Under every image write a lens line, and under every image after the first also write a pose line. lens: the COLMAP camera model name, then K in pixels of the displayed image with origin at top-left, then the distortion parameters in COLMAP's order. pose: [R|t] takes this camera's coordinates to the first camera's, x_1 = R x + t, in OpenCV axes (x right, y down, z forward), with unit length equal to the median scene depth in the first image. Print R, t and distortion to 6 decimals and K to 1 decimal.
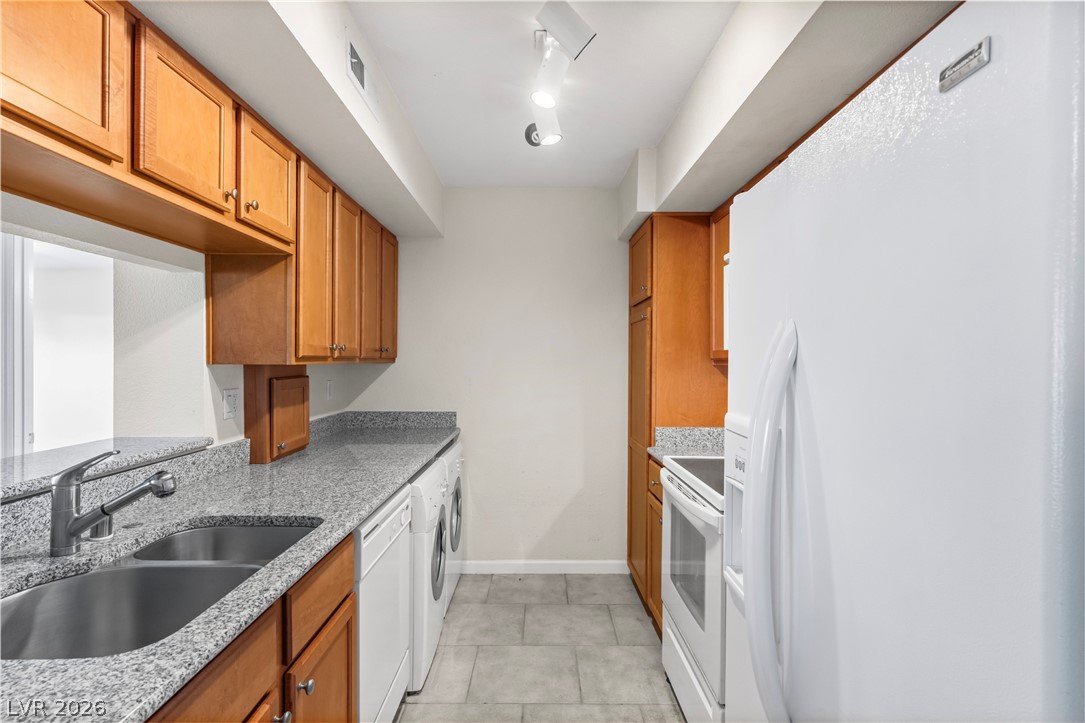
lens RADIAL K [[569.0, 0, 545.7], [0, 569.0, 361.1], [0, 0, 1]] dist [0.005028, 0.000155]
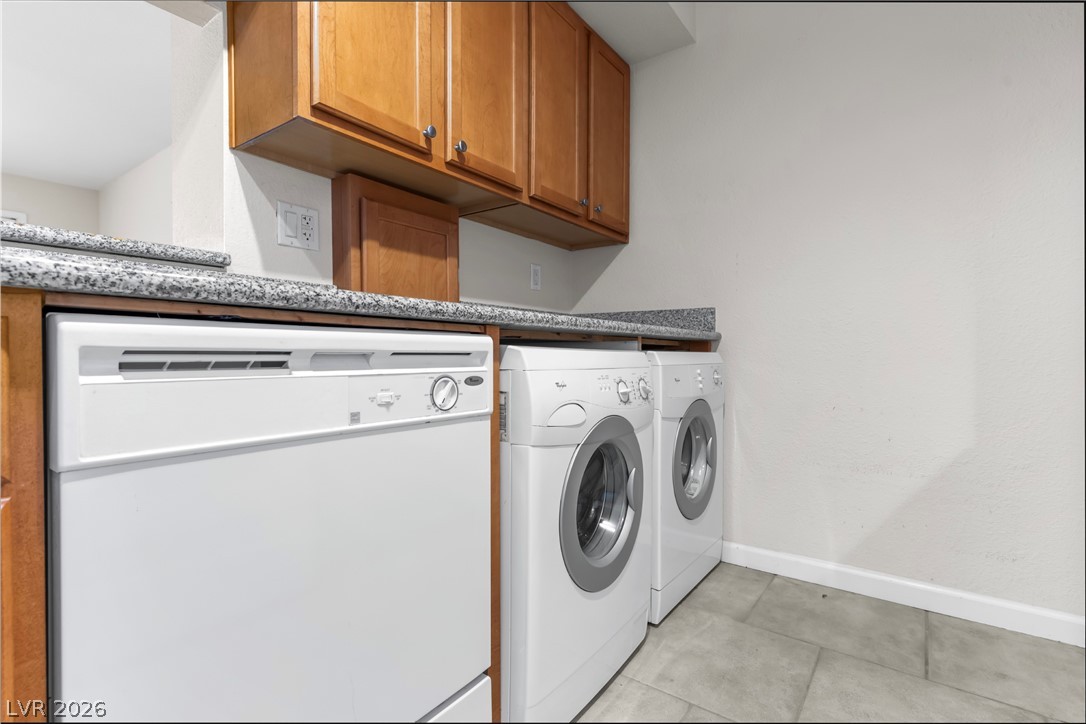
lens RADIAL K [[512.4, 0, 542.8], [0, 512.4, 359.3], [0, 0, 1]] dist [0.003745, 0.000174]
pose [[0.796613, -0.000071, -0.604489, 0.040930], [0.002185, 0.999994, 0.002762, 0.156104], [0.604485, -0.003521, 0.796608, 0.452691]]
